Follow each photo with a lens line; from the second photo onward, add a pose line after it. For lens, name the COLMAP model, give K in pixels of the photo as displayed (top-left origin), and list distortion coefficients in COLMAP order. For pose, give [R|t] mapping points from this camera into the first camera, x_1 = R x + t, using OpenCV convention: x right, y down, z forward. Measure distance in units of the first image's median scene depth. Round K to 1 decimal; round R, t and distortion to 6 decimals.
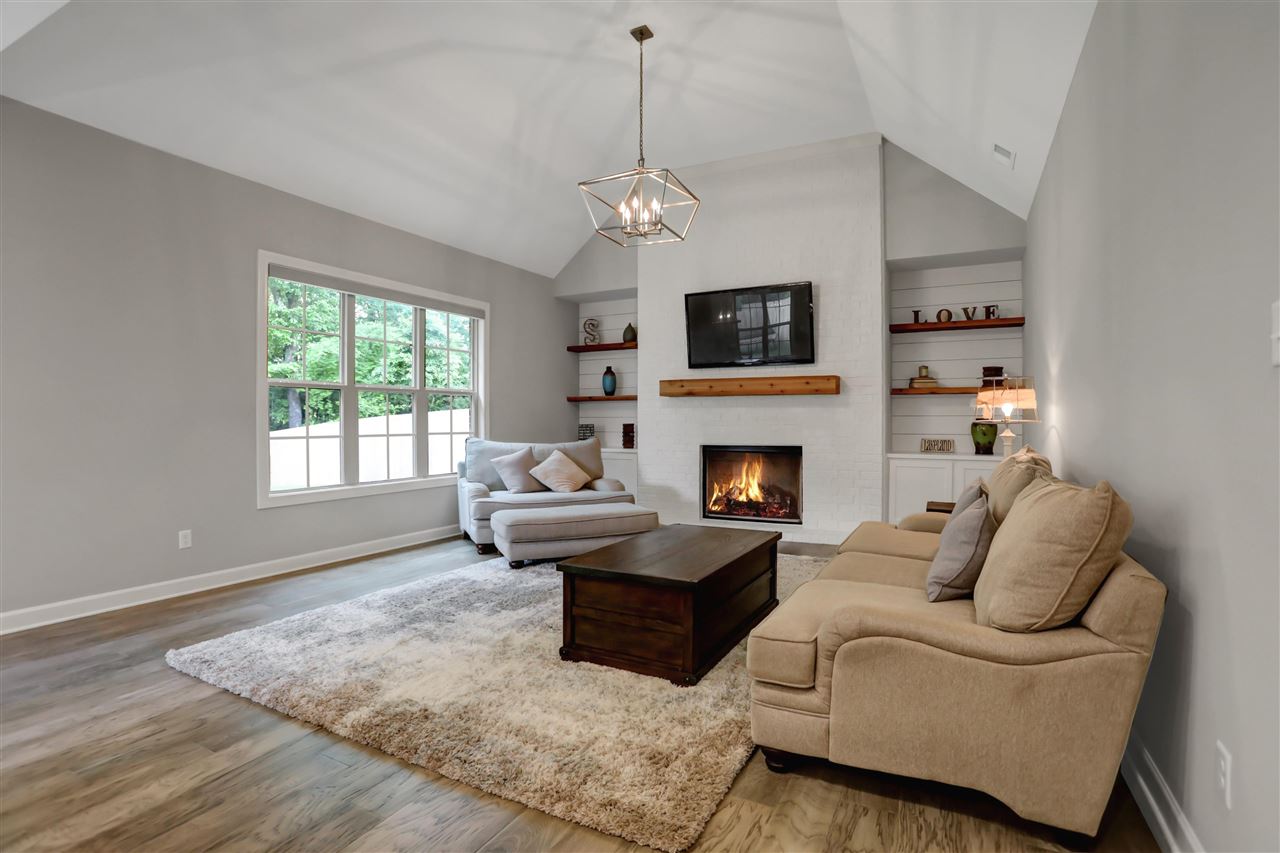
lens RADIAL K [[633.2, 0, 630.3], [0, 633.2, 421.9], [0, 0, 1]] dist [-0.064444, 0.027500]
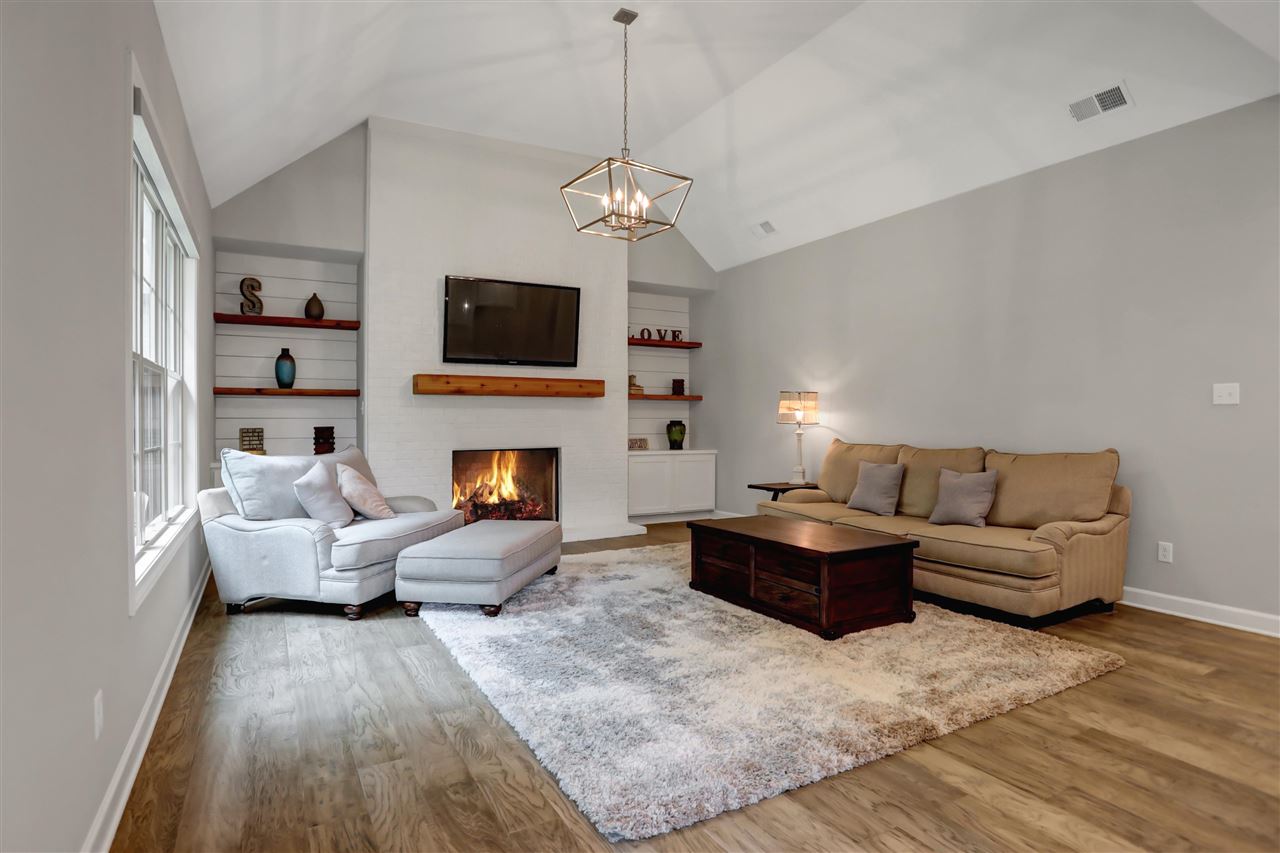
lens RADIAL K [[684.3, 0, 640.0], [0, 684.3, 426.5], [0, 0, 1]] dist [-0.077530, 0.030236]
pose [[0.535996, -0.007070, 0.844191, -0.616787], [0.002568, 0.999974, 0.006744, -0.002216], [-0.844216, -0.001447, 0.536001, 0.313271]]
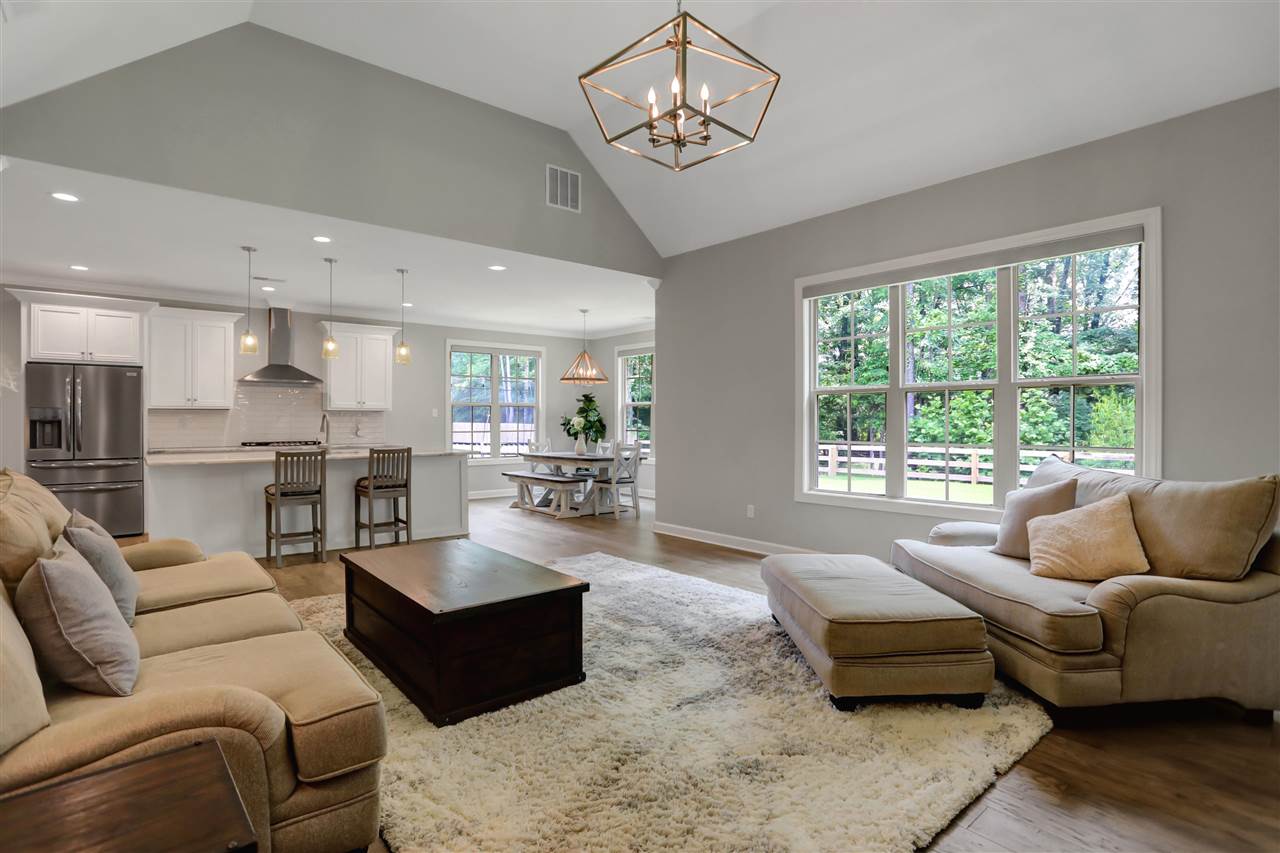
lens RADIAL K [[626.2, 0, 642.6], [0, 626.2, 423.4], [0, 0, 1]] dist [-0.058531, 0.022242]
pose [[-0.362668, 0.004394, -0.931908, 0.457576], [-0.002516, 0.999981, 0.005694, -0.009710], [0.931915, 0.004410, -0.362650, 0.873669]]
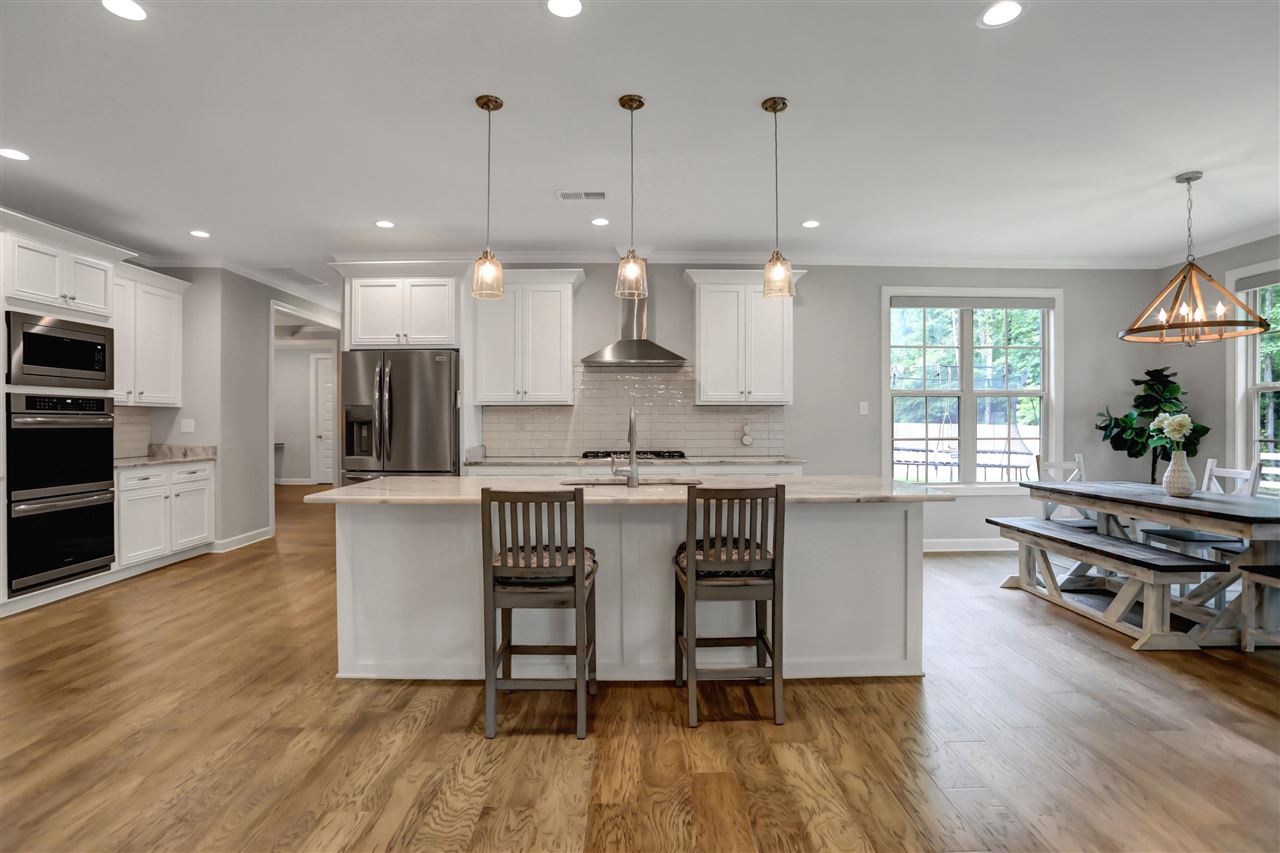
lens RADIAL K [[616.3, 0, 640.0], [0, 616.3, 426.5], [0, 0, 1]] dist [-0.059868, 0.020478]
pose [[-0.875610, 0.005351, -0.482990, -0.037615], [-0.000055, 0.999938, 0.011177, -0.008190], [0.483020, 0.009813, -0.875555, 0.491337]]
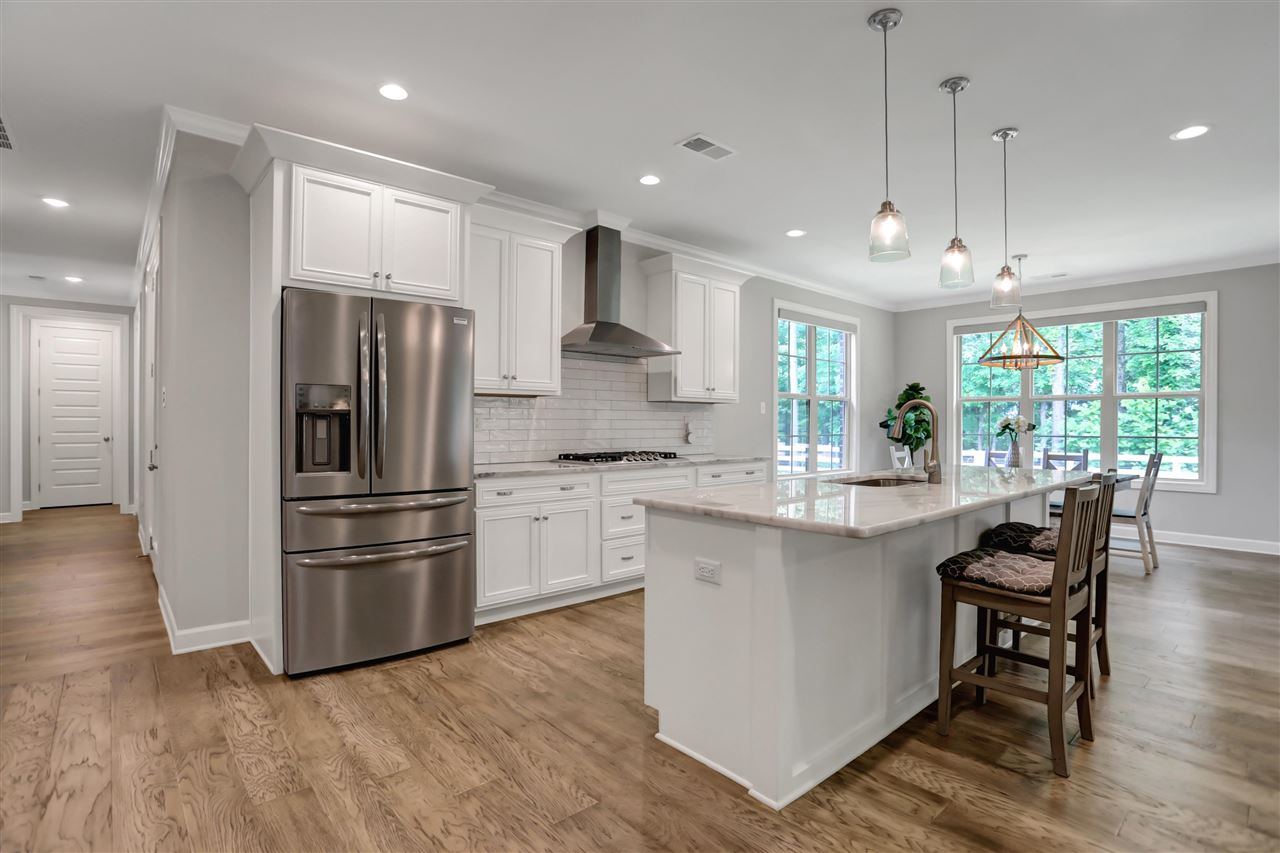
lens RADIAL K [[626.2, 0, 642.6], [0, 626.2, 423.4], [0, 0, 1]] dist [-0.058531, 0.022242]
pose [[-0.344486, -0.000672, -0.938791, 0.252729], [-0.007211, 0.999972, 0.001930, -0.000456], [0.938764, 0.007435, -0.344481, 0.011598]]
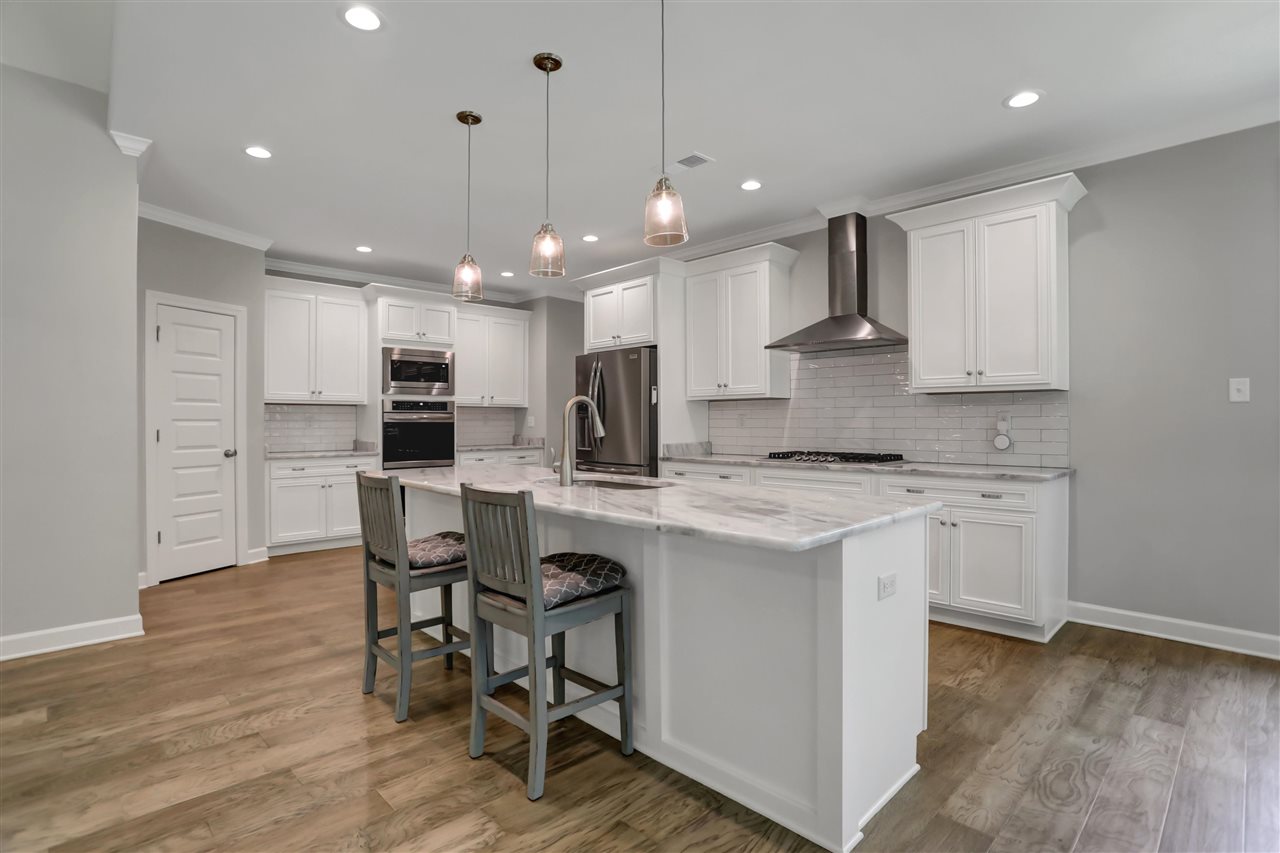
lens RADIAL K [[626.2, 0, 642.6], [0, 626.2, 423.4], [0, 0, 1]] dist [-0.058531, 0.022242]
pose [[-0.952500, 0.001642, 0.304533, -0.458357], [0.003957, 0.999968, 0.006984, -0.002963], [-0.304512, 0.007858, -0.952476, 0.469663]]
